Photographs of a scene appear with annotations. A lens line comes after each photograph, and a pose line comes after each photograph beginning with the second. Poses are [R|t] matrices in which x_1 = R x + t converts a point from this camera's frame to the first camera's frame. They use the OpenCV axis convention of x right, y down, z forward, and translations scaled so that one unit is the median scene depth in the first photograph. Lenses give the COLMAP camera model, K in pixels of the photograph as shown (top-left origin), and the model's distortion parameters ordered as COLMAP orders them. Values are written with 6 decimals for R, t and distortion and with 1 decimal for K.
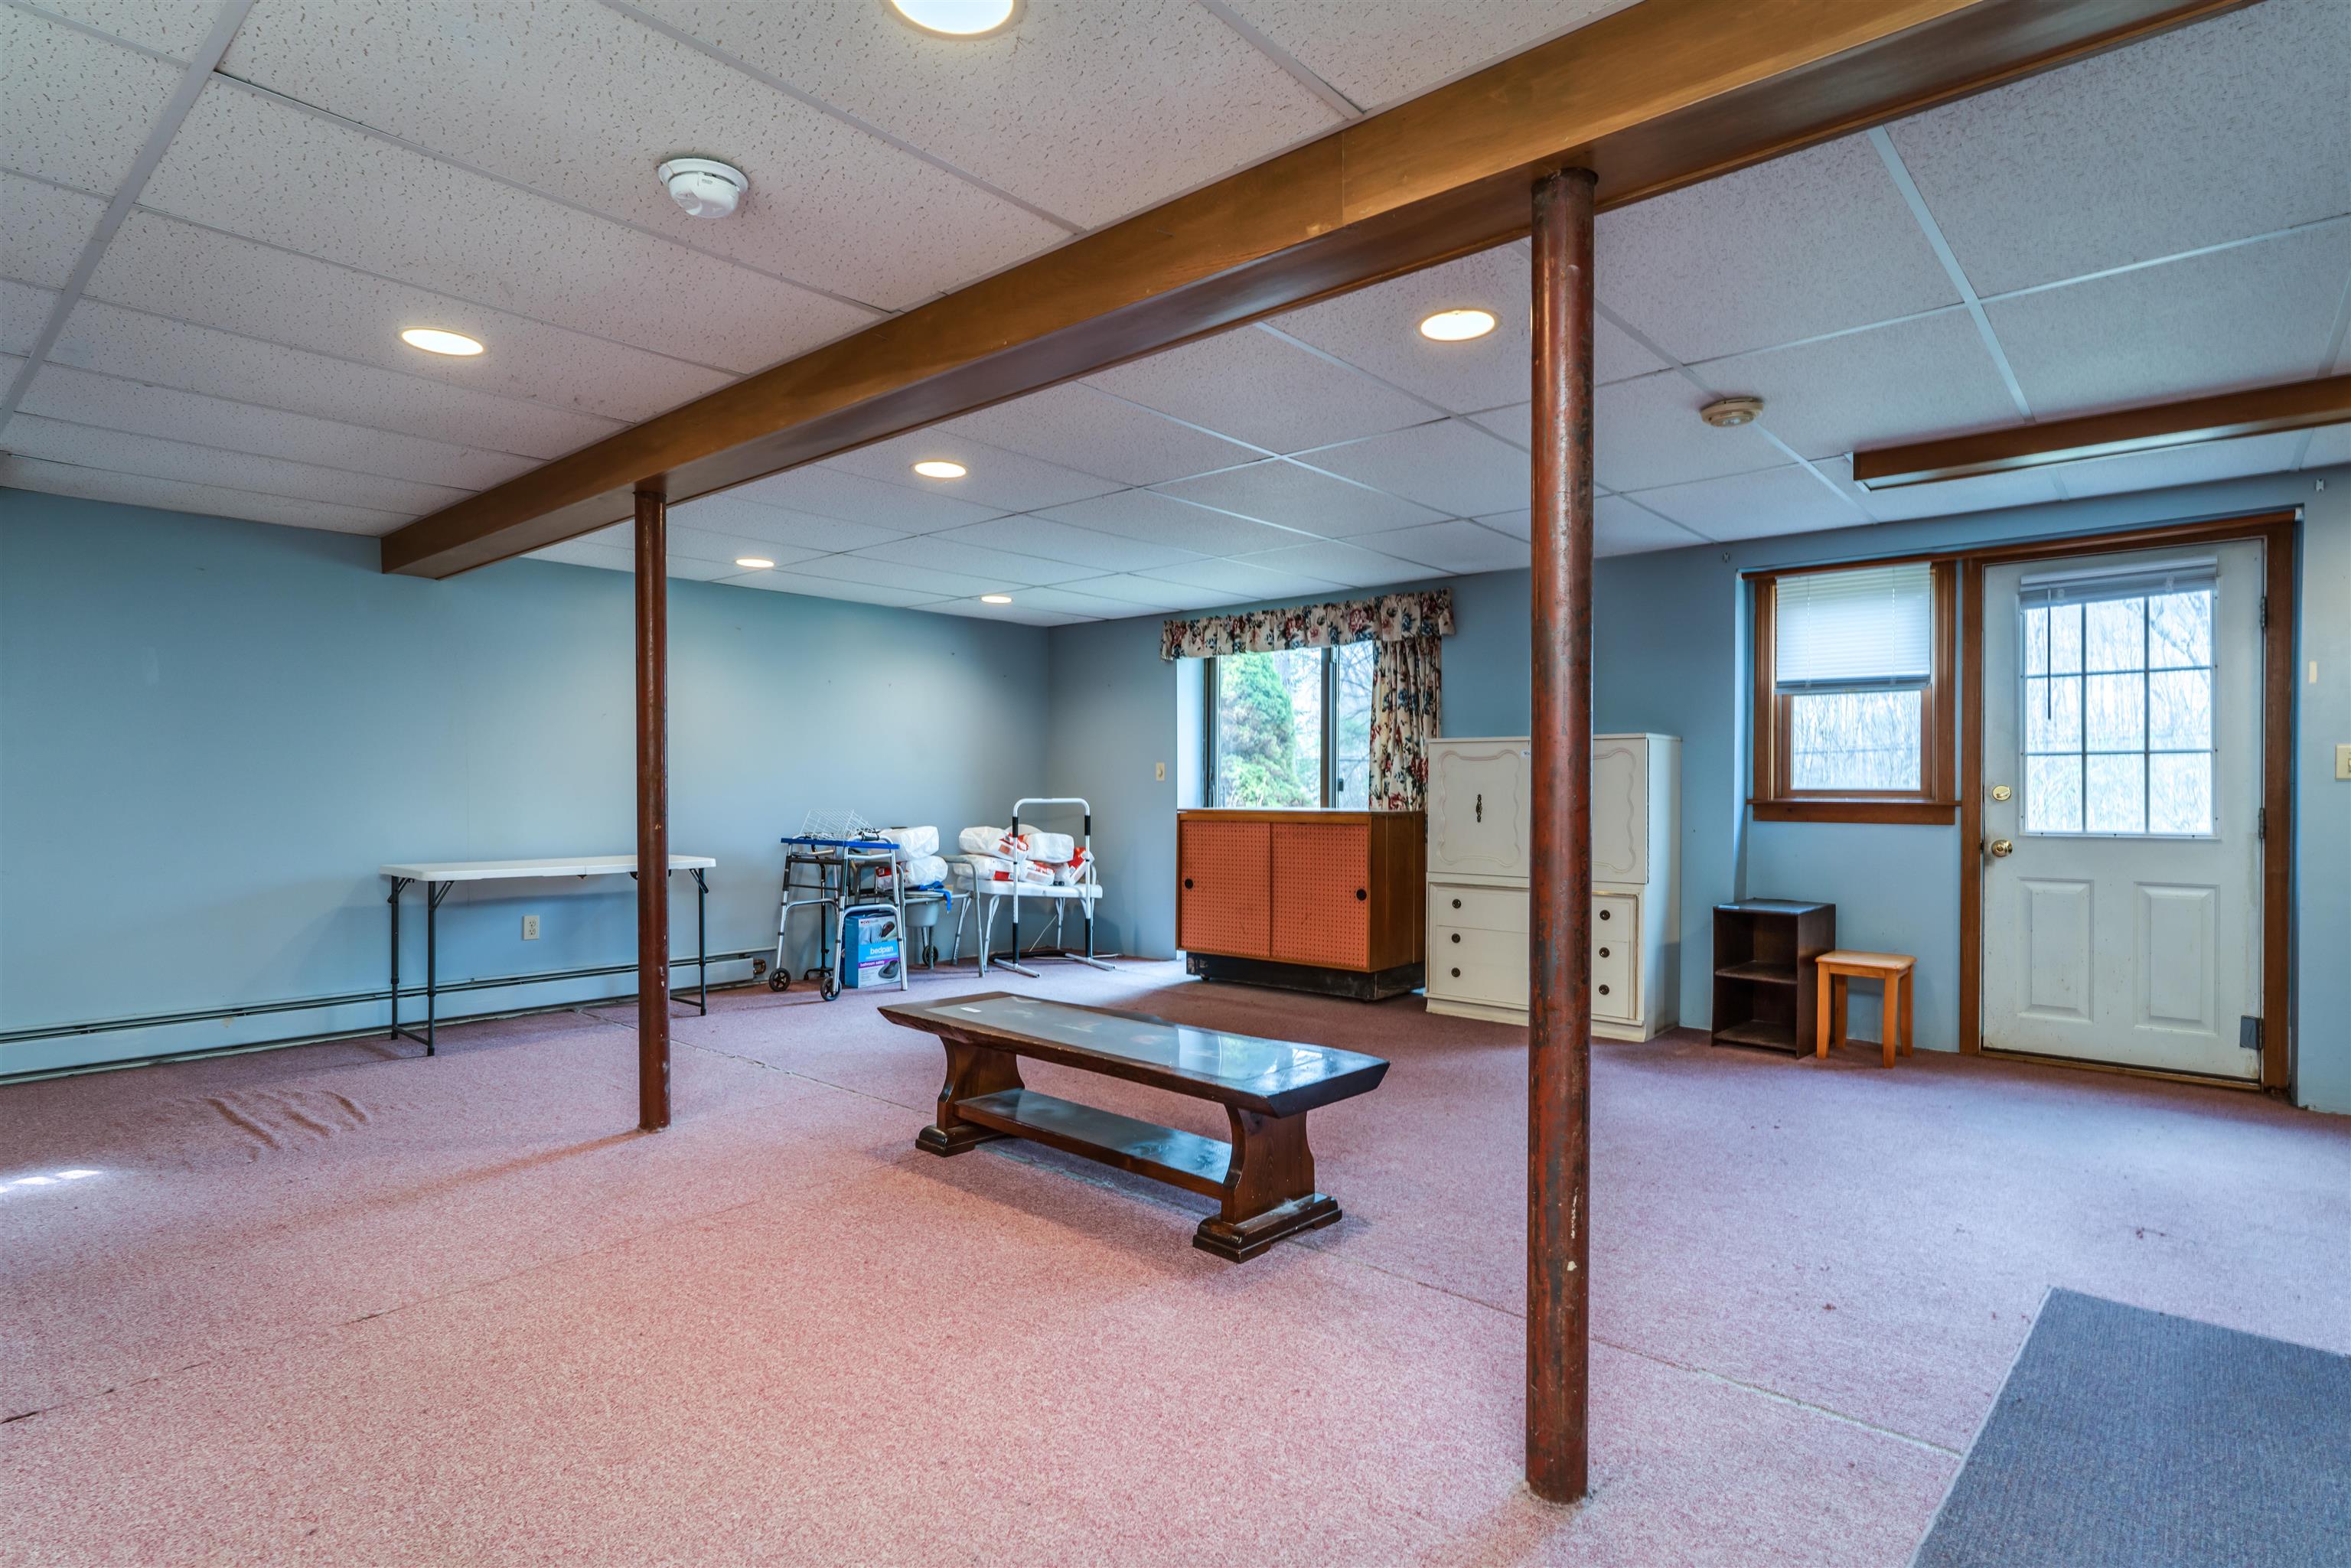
lens RADIAL K [[1212.1, 0, 1170.4], [0, 1212.1, 779.8], [0, 0, 1]] dist [-0.003879, 0.006997]
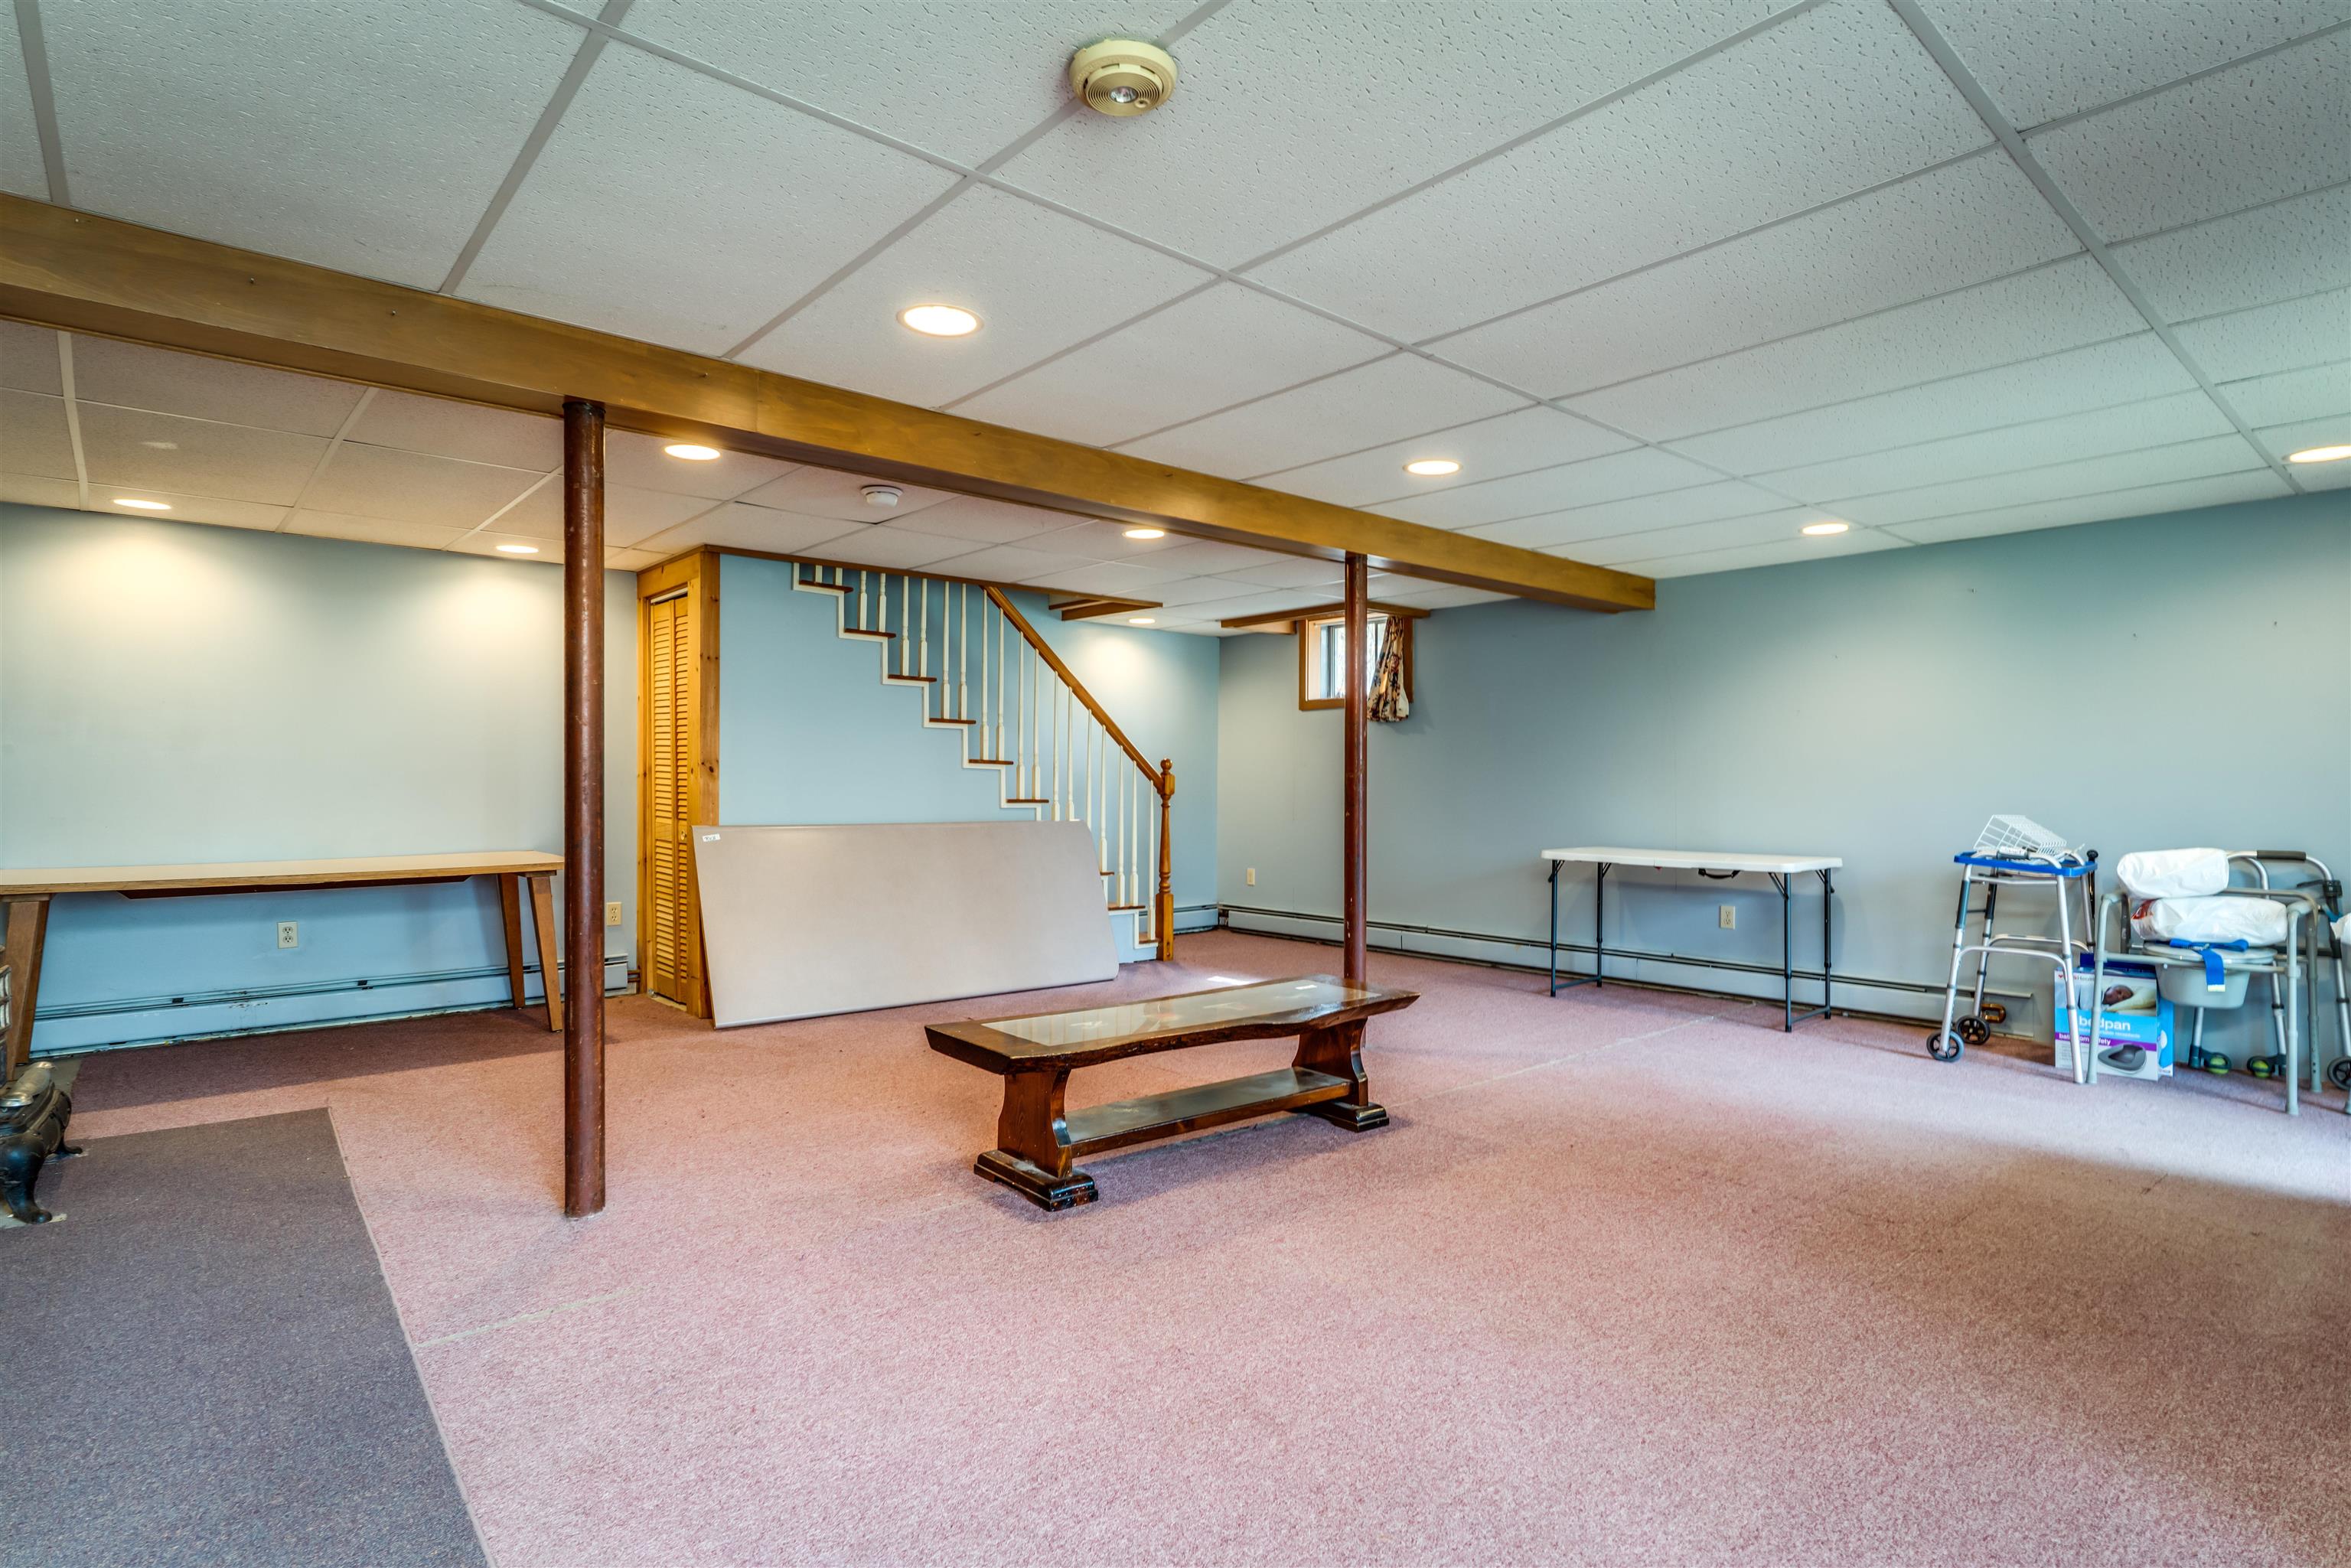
lens RADIAL K [[1212.1, 0, 1170.4], [0, 1212.1, 779.8], [0, 0, 1]] dist [-0.003879, 0.006997]
pose [[-0.148377, -0.005750, -0.988914, 0.640082], [0.003957, 0.999972, -0.006408, 0.005724], [0.988923, -0.004864, -0.148350, 0.711705]]
